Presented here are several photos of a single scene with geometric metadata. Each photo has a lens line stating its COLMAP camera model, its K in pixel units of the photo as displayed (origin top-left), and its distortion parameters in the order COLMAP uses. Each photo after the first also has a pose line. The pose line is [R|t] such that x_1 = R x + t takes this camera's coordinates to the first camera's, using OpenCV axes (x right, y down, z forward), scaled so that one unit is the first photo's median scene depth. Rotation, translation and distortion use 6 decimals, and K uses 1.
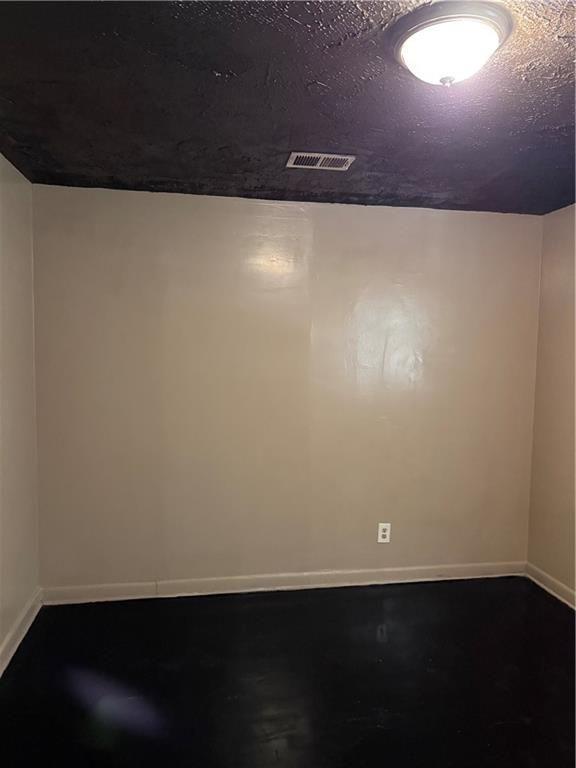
lens RADIAL K [[542.4, 0, 290.7], [0, 542.4, 368.2], [0, 0, 1]] dist [0.052107, -0.113686]
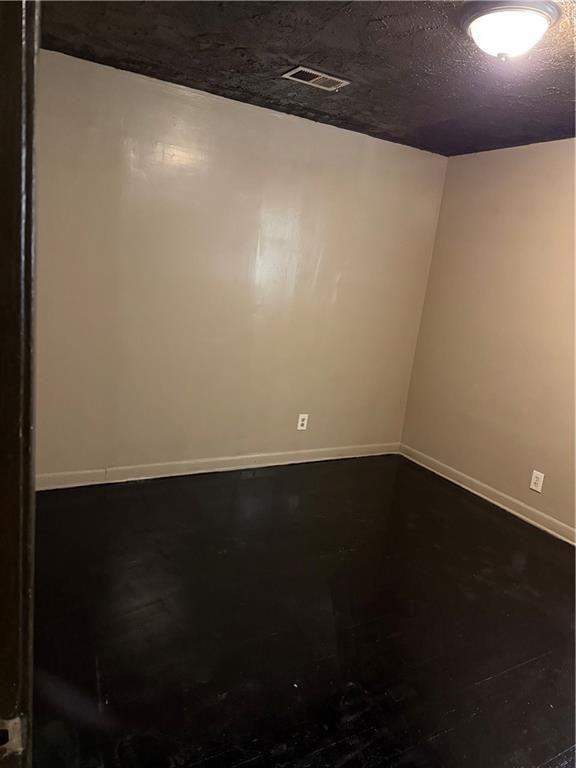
lens RADIAL K [[537.6, 0, 288.0], [0, 537.6, 384.0], [0, 0, 1]] dist [0.060001, -0.086698]
pose [[0.938658, 0.013205, 0.344596, -0.276159], [-0.084661, 0.977510, 0.193152, -0.002897], [-0.334295, -0.210477, 0.918665, -0.049969]]
